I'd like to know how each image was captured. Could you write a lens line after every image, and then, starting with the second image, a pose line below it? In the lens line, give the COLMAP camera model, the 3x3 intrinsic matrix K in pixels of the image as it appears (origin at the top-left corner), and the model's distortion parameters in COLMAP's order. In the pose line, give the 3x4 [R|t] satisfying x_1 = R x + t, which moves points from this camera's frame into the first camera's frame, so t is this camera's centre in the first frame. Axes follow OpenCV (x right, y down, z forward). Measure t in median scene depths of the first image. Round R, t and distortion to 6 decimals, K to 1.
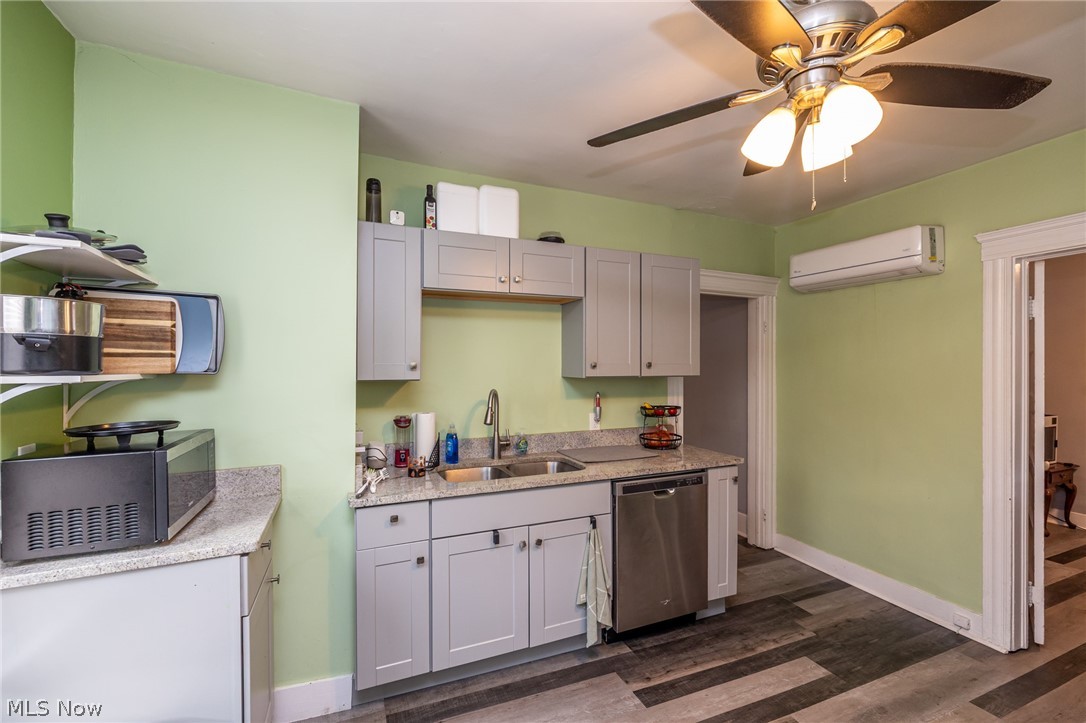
lens RADIAL K [[453.2, 0, 543.2], [0, 453.2, 367.1], [0, 0, 1]] dist [-0.000444, -0.000046]
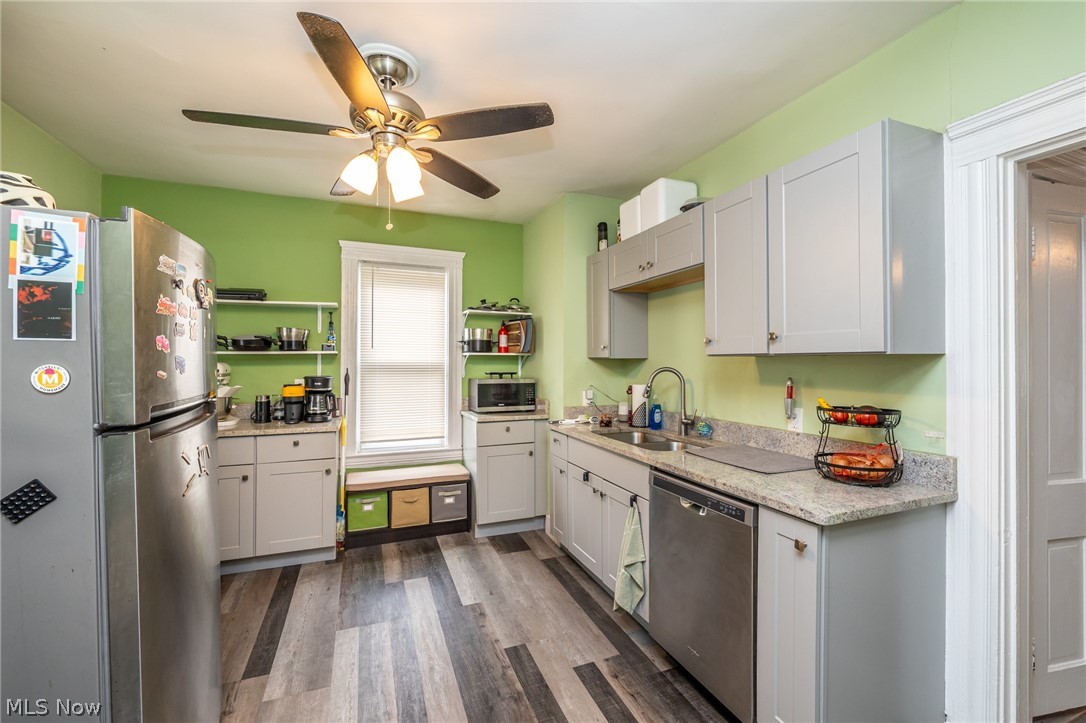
lens RADIAL K [[457.9, 0, 543.0], [0, 457.9, 361.5], [0, 0, 1]] dist [0.001626, 0.000162]
pose [[-0.021342, 0.001460, -0.999771, 1.092498], [-0.002754, 0.999995, 0.001519, 0.037880], [0.999768, 0.002785, -0.021337, 0.809040]]
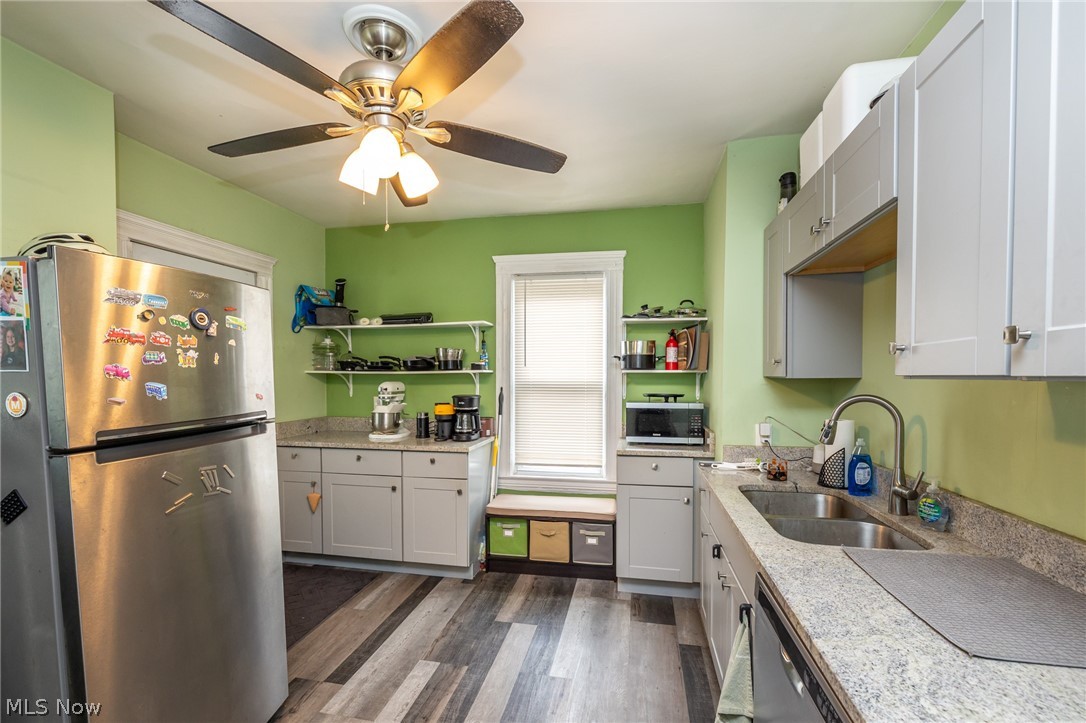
lens RADIAL K [[469.8, 0, 542.6], [0, 469.8, 393.2], [0, 0, 1]] dist [0.000615, 0.000096]
pose [[-0.562280, 0.032783, -0.826297, 0.761637], [-0.000025, 0.999213, 0.039660, 0.022666], [0.826947, 0.022320, -0.561837, 1.104142]]
